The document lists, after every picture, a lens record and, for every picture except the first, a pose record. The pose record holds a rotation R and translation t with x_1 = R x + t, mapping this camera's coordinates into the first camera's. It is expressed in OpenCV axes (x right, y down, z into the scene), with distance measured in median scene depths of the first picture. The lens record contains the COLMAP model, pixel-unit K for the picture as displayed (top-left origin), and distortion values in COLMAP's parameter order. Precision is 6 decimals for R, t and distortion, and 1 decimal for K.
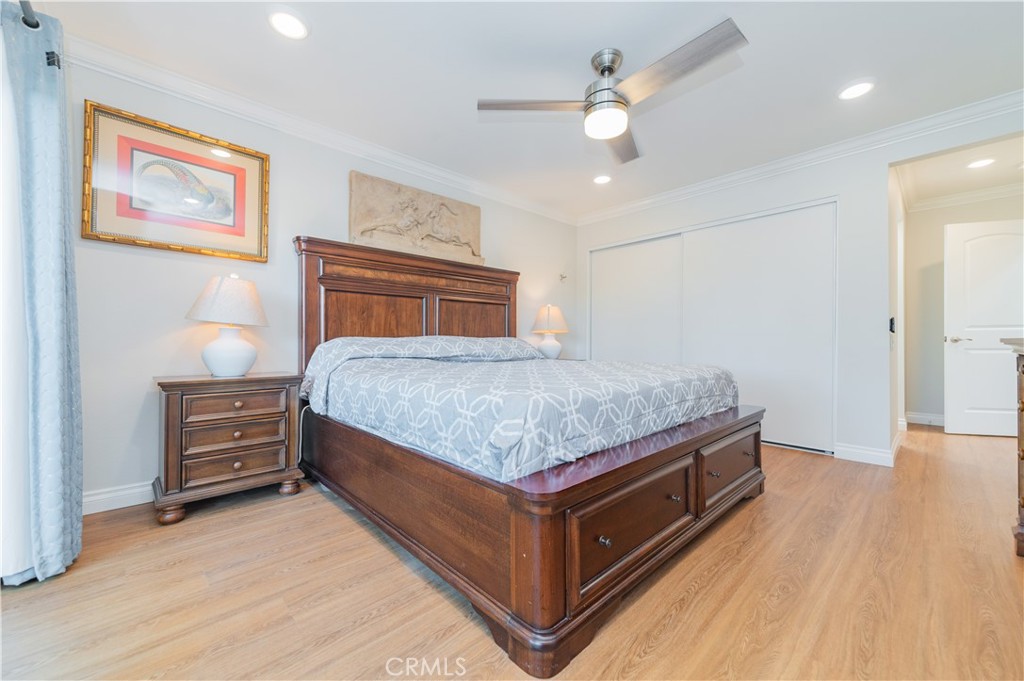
lens RADIAL K [[399.9, 0, 510.5], [0, 399.9, 341.4], [0, 0, 1]] dist [0.011622, -0.001439]
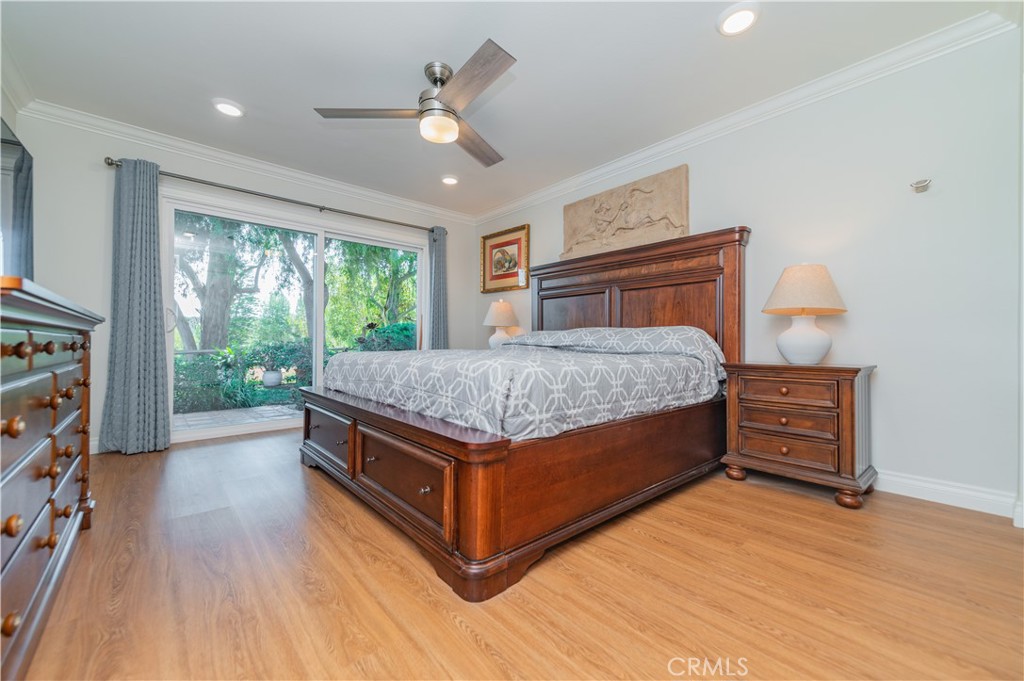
lens RADIAL K [[399.9, 0, 510.0], [0, 399.9, 337.6], [0, 0, 1]] dist [0.011622, -0.001439]
pose [[-0.027755, -0.013918, -0.999518, 0.796534], [-0.007874, 0.999875, -0.013704, 0.025990], [0.999584, 0.007490, -0.027861, 0.736888]]
